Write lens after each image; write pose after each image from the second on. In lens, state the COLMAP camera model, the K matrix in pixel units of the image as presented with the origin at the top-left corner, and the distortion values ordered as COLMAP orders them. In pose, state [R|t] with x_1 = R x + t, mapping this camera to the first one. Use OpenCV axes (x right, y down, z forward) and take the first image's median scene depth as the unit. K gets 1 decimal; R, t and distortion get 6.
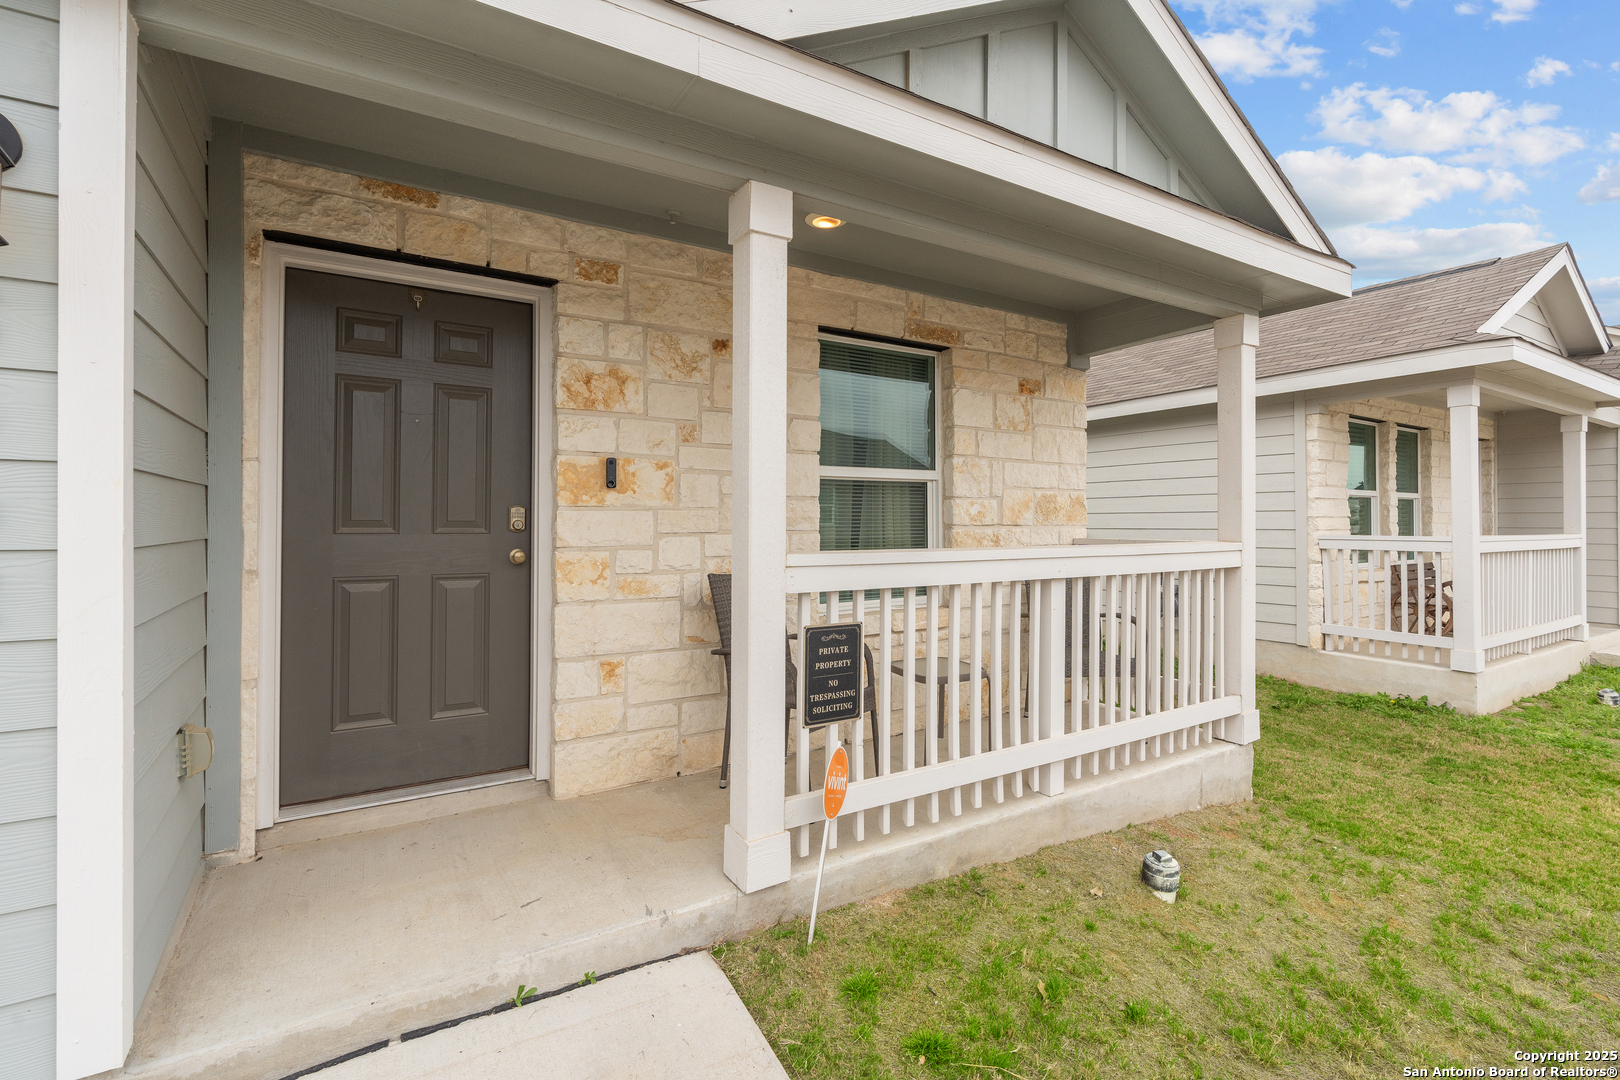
lens RADIAL K [[746.6, 0, 809.0], [0, 746.6, 516.0], [0, 0, 1]] dist [-0.013737, 0.005464]
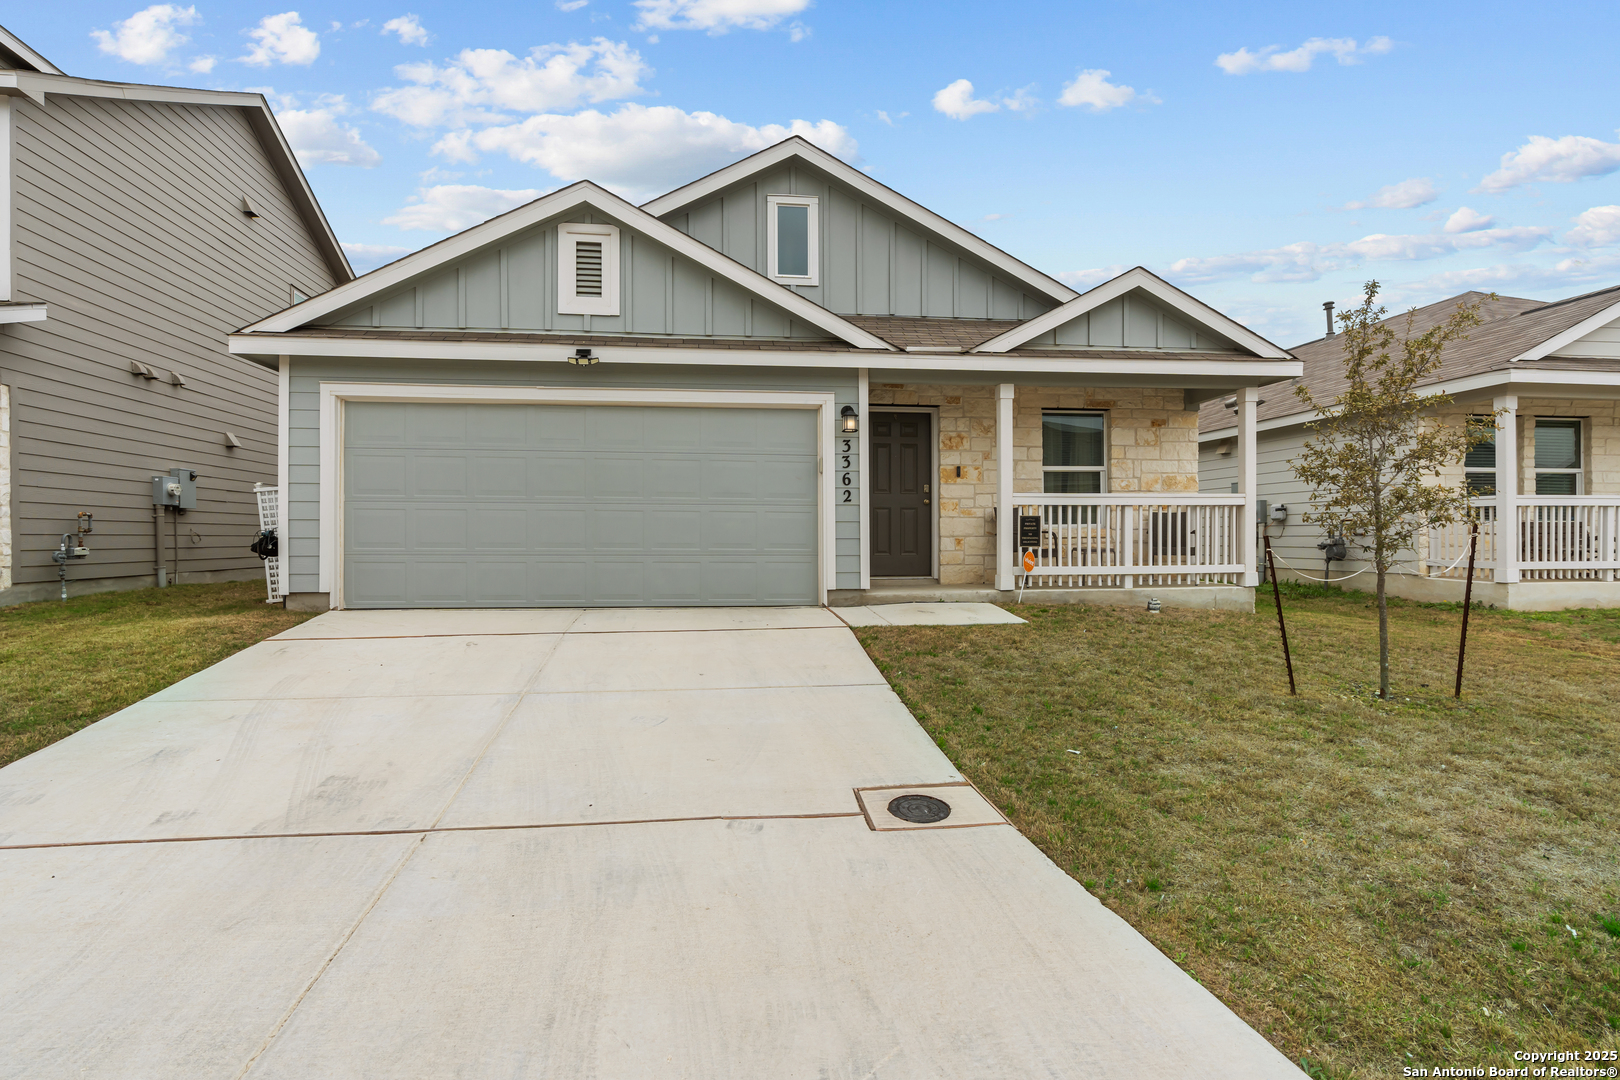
lens RADIAL K [[810.8, 0, 810.0], [0, 810.8, 540.0], [0, 0, 1]] dist [-0.005983, 0.000799]
pose [[0.915766, -0.004598, -0.401686, 0.458321], [0.010212, 0.999878, 0.011837, 0.162037], [0.401582, -0.014942, 0.915701, -2.073006]]
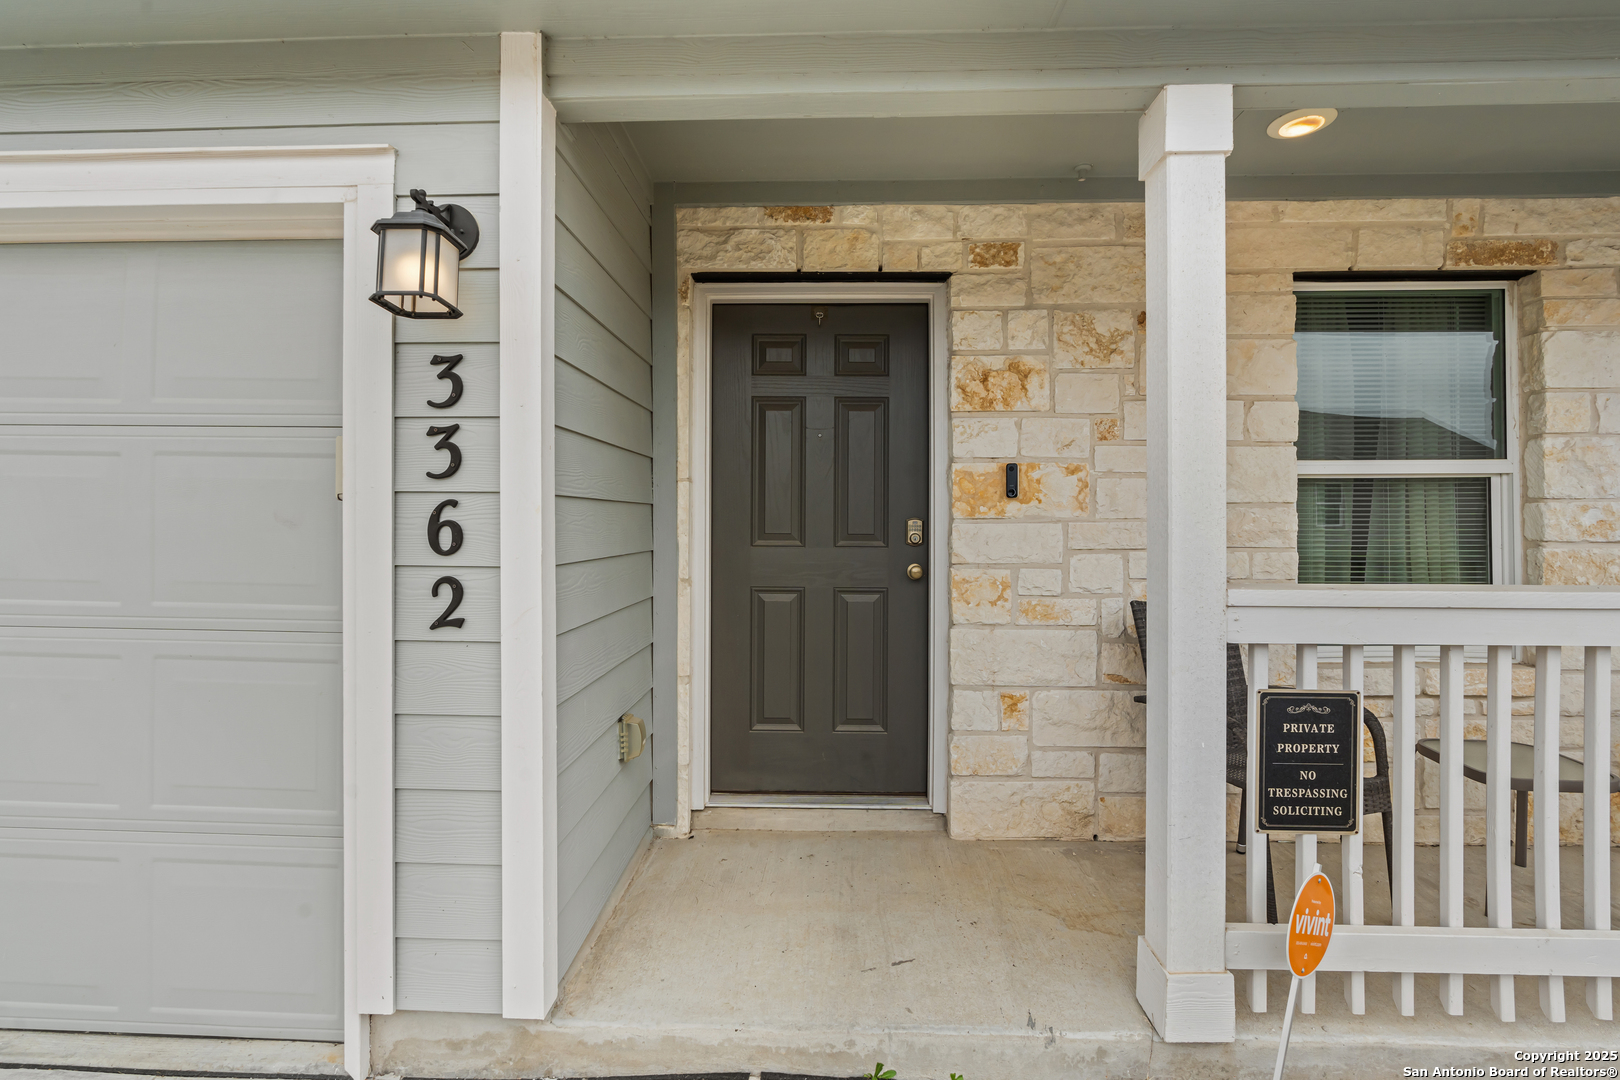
lens RADIAL K [[746.6, 0, 809.0], [0, 746.6, 516.0], [0, 0, 1]] dist [-0.013737, 0.005464]
pose [[0.829943, -0.005155, -0.557824, 0.027733], [0.003941, 0.999987, -0.003378, -0.014034], [0.557834, 0.000605, 0.829953, 0.137877]]
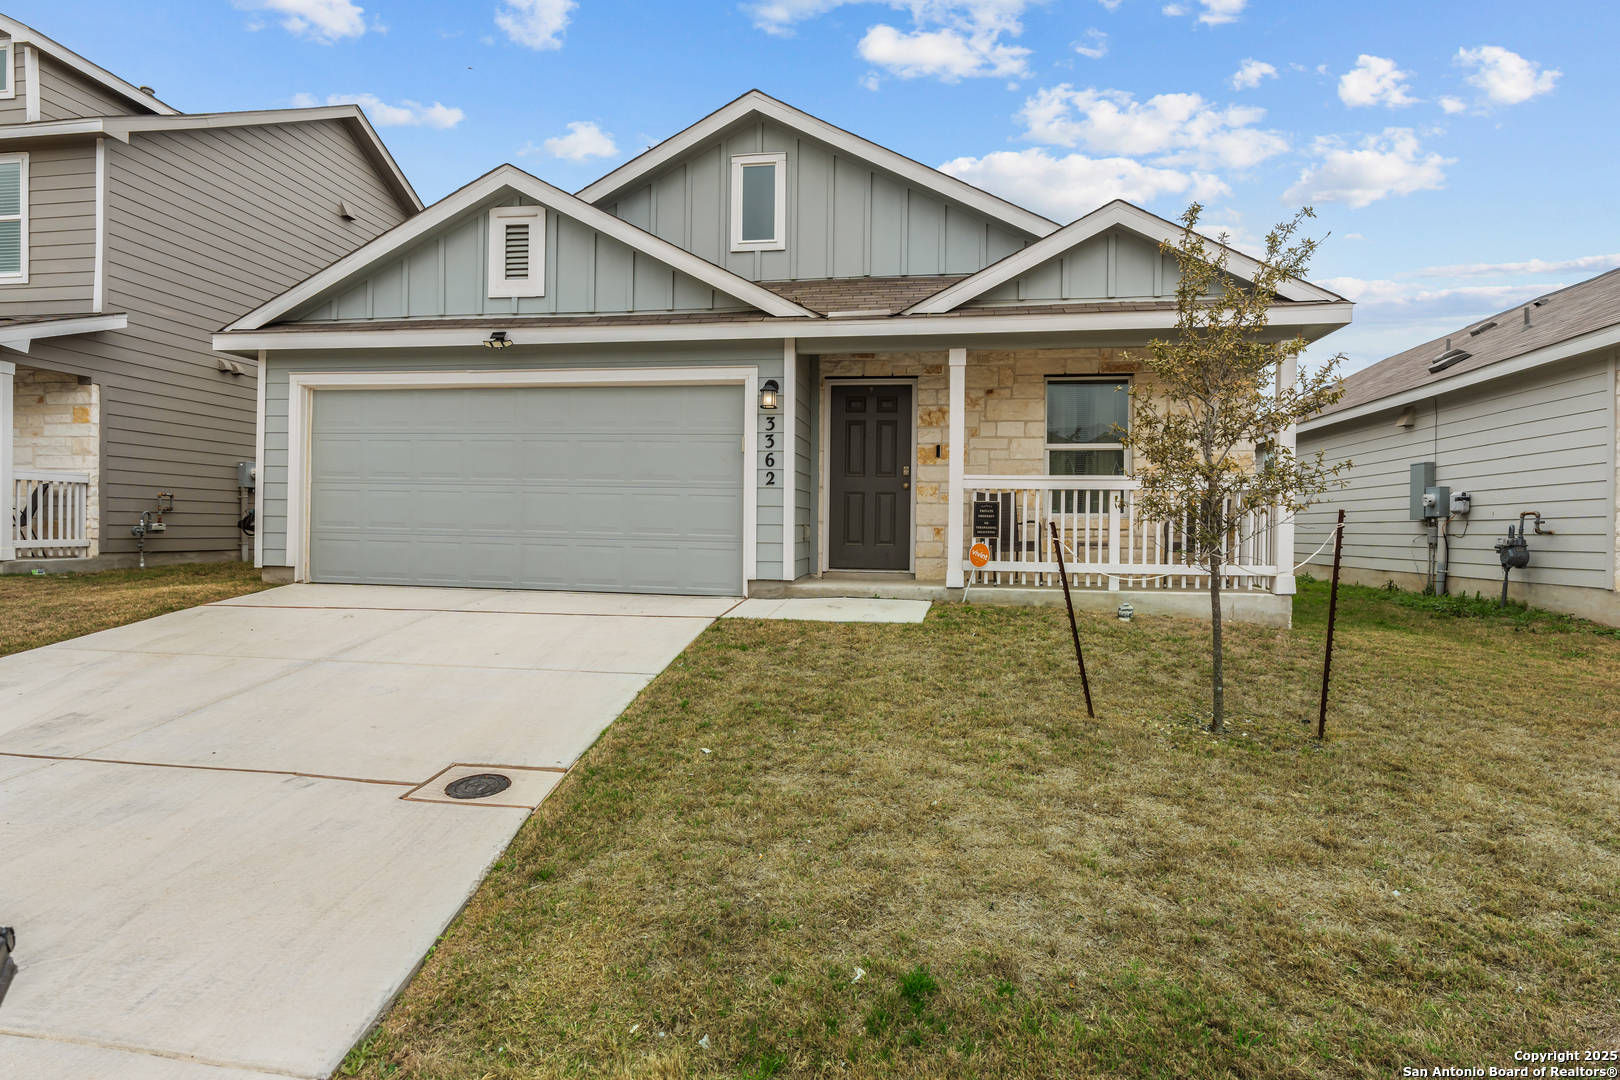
lens RADIAL K [[913.5, 0, 810.0], [0, 913.5, 540.0], [0, 0, 1]] dist [-0.003930, -0.000007]
pose [[0.761036, 0.014371, -0.648550, 1.396217], [-0.004279, 0.999844, 0.017135, 0.189001], [0.648695, -0.010265, 0.760979, -1.598813]]
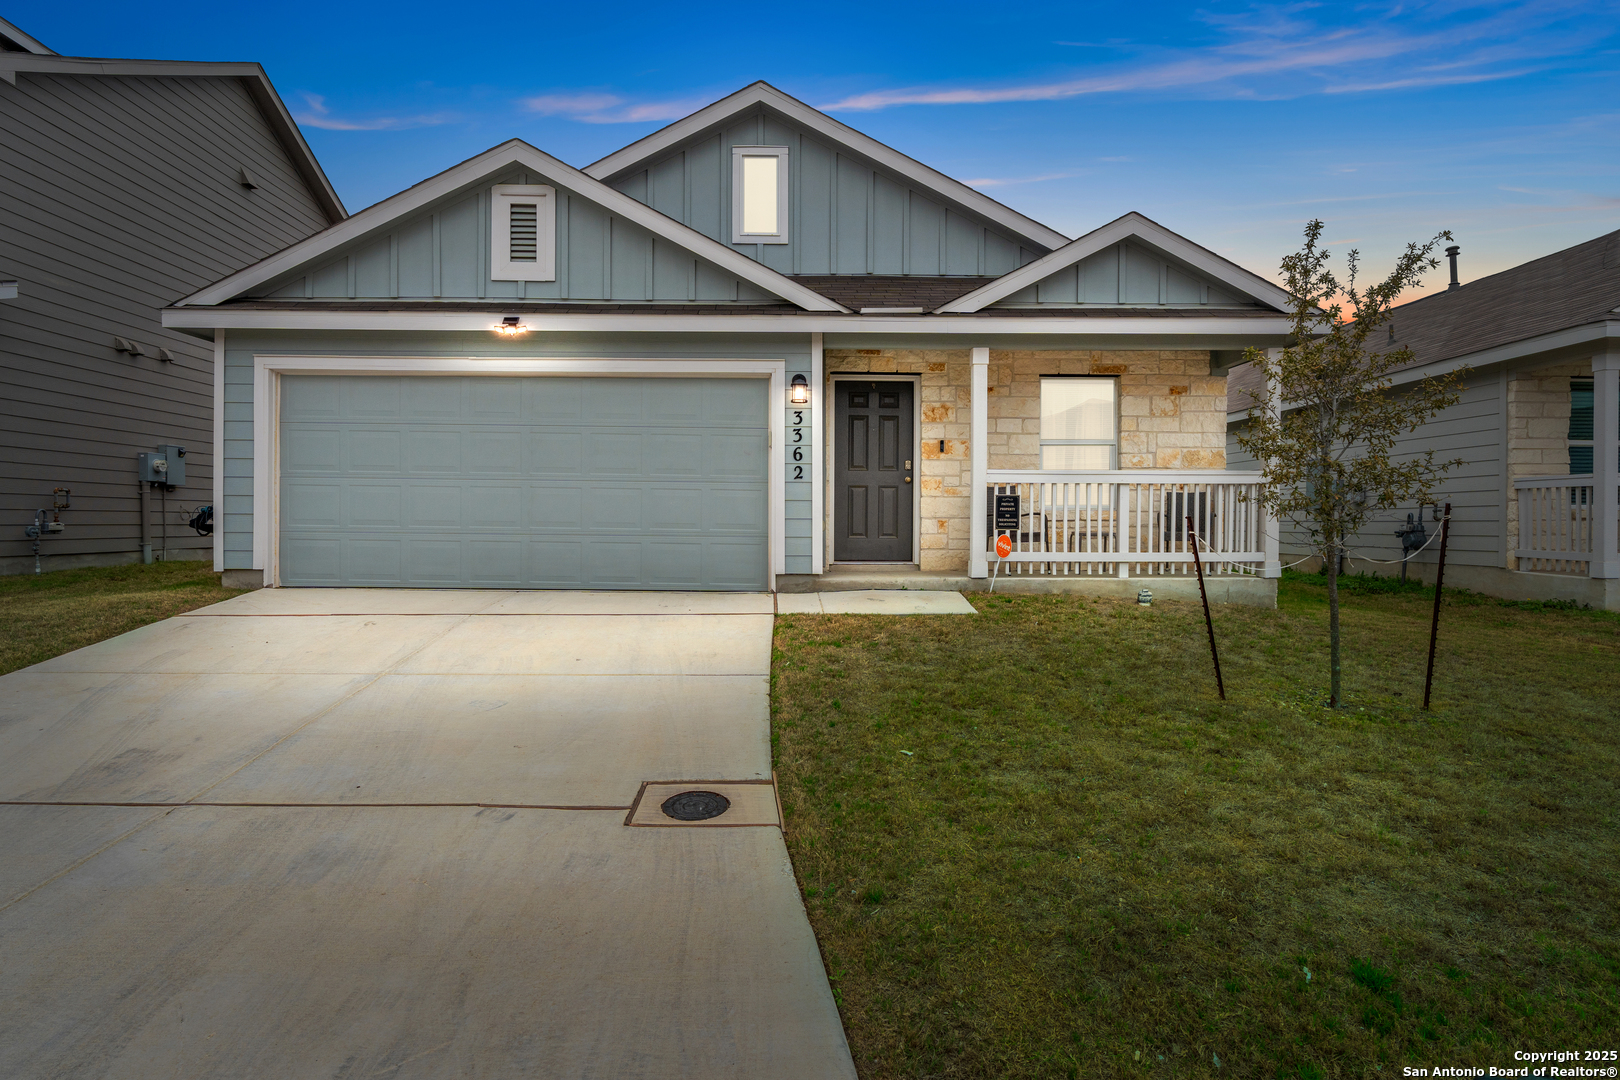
lens RADIAL K [[883.8, 0, 814.9], [0, 883.8, 533.9], [0, 0, 1]] dist [-0.005080, 0.001788]
pose [[0.866202, 0.007816, -0.499632, 0.883945], [0.003699, 0.999750, 0.022053, 0.177065], [0.499679, -0.020950, 0.865957, -1.868520]]
